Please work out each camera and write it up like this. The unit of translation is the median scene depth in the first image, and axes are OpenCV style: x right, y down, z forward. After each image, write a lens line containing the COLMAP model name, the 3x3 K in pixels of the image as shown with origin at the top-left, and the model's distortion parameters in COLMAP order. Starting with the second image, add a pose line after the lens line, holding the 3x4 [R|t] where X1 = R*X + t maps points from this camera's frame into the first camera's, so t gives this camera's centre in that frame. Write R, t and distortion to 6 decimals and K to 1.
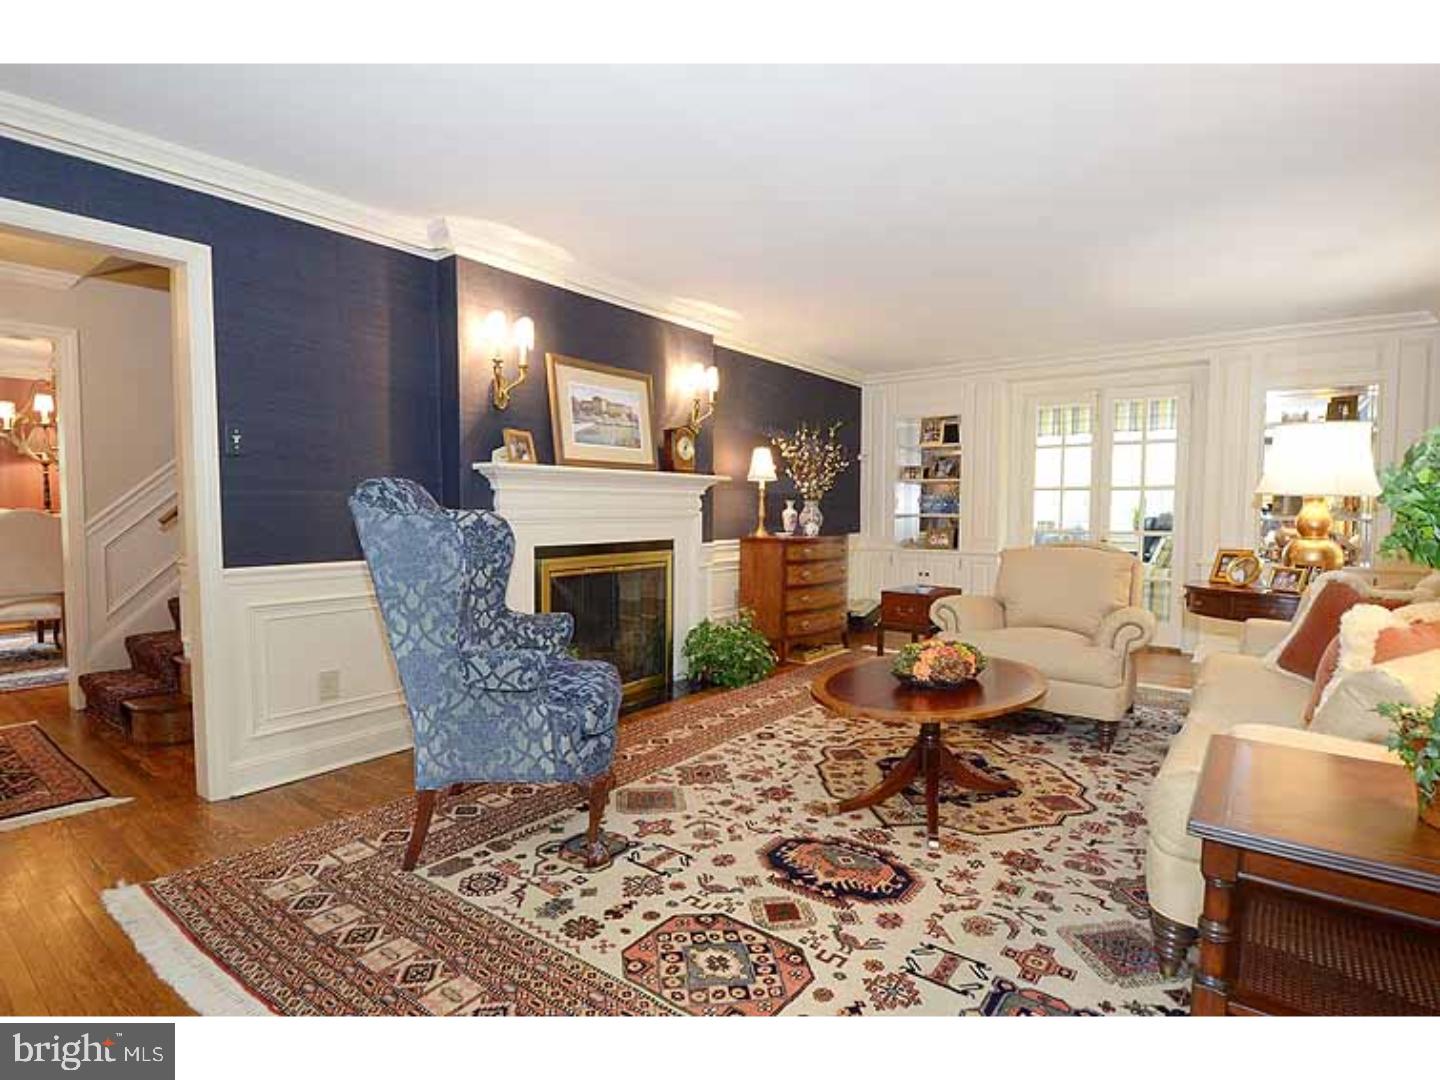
lens RADIAL K [[736.2, 0, 720.0], [0, 736.2, 540.0], [0, 0, 1]] dist [-0.001438, -0.000244]
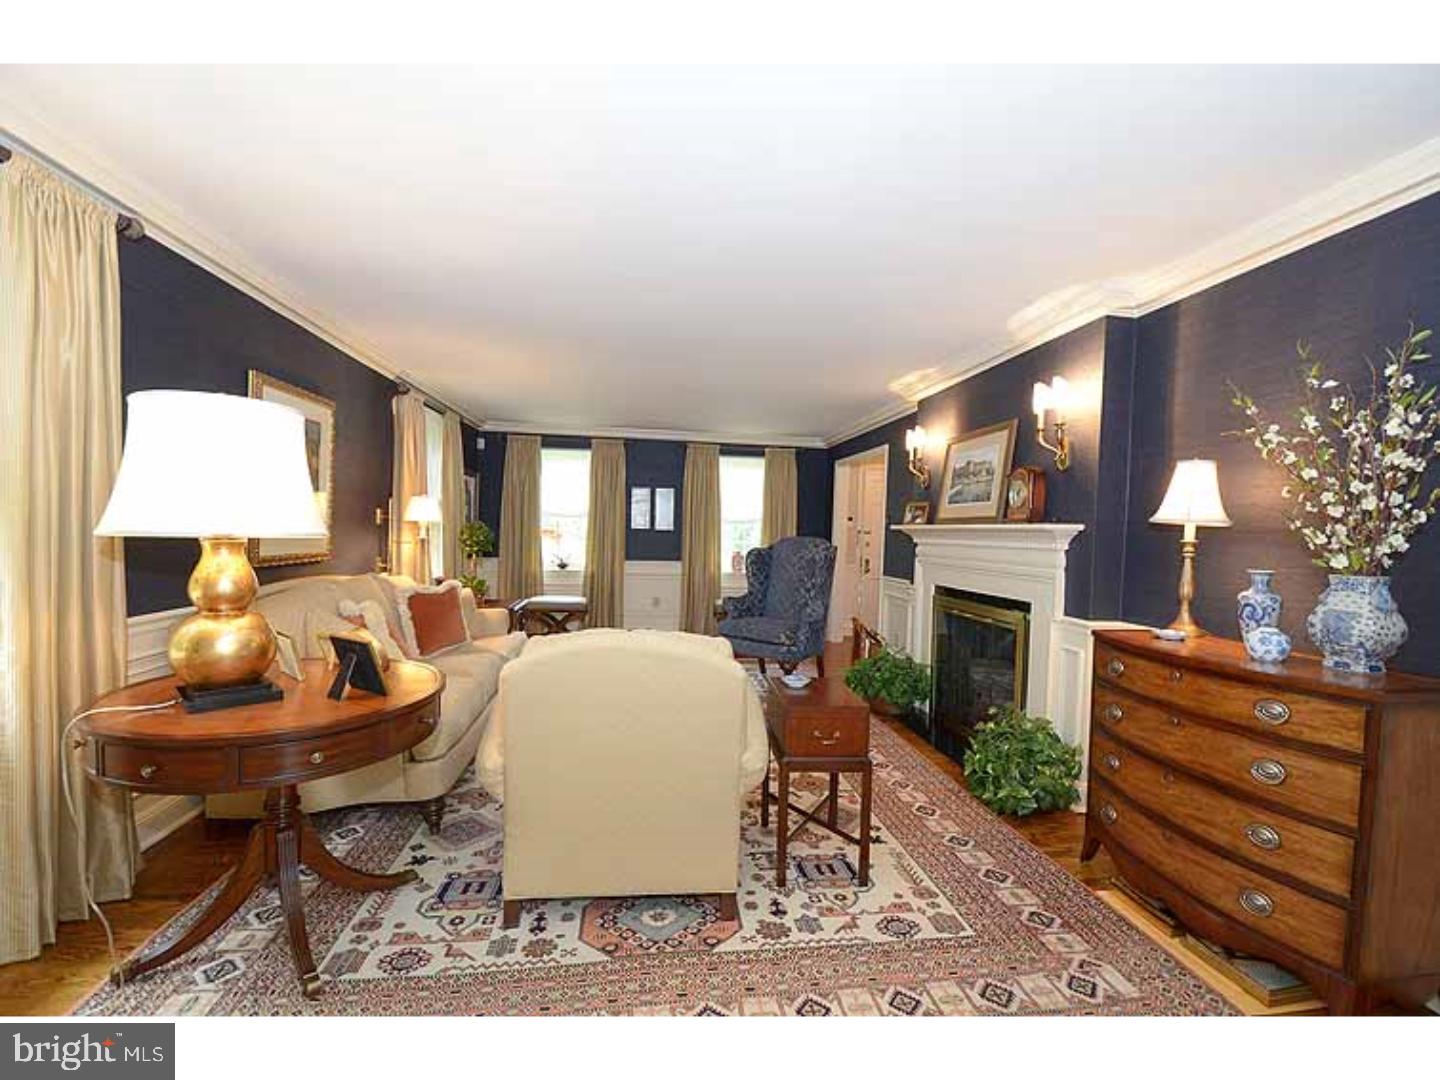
lens RADIAL K [[665.0, 0, 720.0], [0, 665.0, 540.0], [0, 0, 1]] dist [-0.001522, -0.000273]
pose [[-0.729568, -0.014404, -0.683757, 0.715400], [-0.060271, 0.997242, 0.043302, -0.083085], [0.681247, 0.072803, -0.728424, 1.315066]]
